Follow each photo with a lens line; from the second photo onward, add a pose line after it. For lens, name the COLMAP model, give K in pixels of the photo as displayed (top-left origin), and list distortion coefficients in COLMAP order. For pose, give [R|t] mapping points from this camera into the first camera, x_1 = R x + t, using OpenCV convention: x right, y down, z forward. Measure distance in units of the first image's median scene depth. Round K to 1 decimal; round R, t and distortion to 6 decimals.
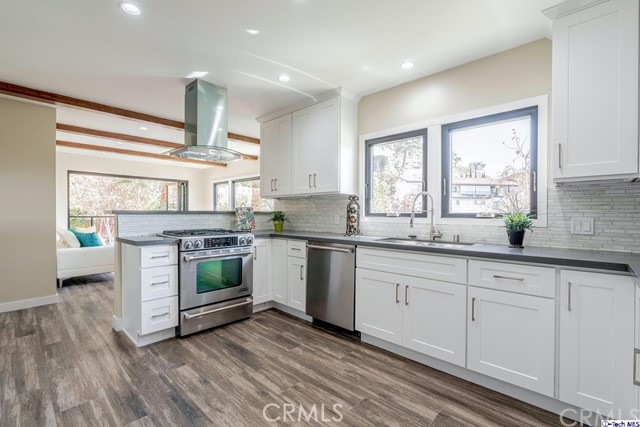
lens RADIAL K [[289.0, 0, 320.0], [0, 289.0, 216.7], [0, 0, 1]] dist [-0.002764, 0.000145]
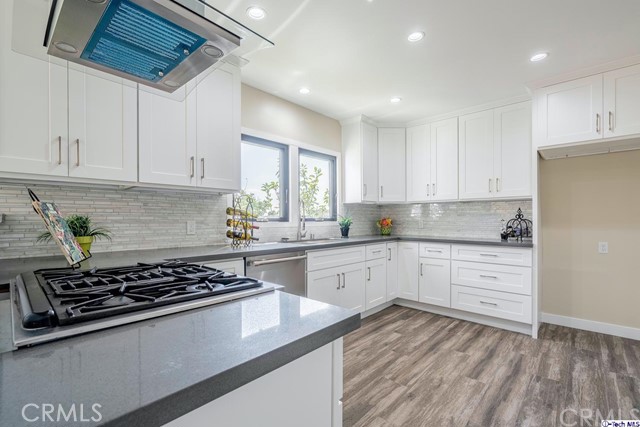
lens RADIAL K [[289.0, 0, 320.0], [0, 289.0, 216.7], [0, 0, 1]] dist [-0.002764, 0.000145]
pose [[-0.011800, -0.003235, 0.999925, -1.108769], [0.003528, 0.999988, 0.003276, -0.026711], [-0.999924, 0.003566, -0.011789, 1.216823]]
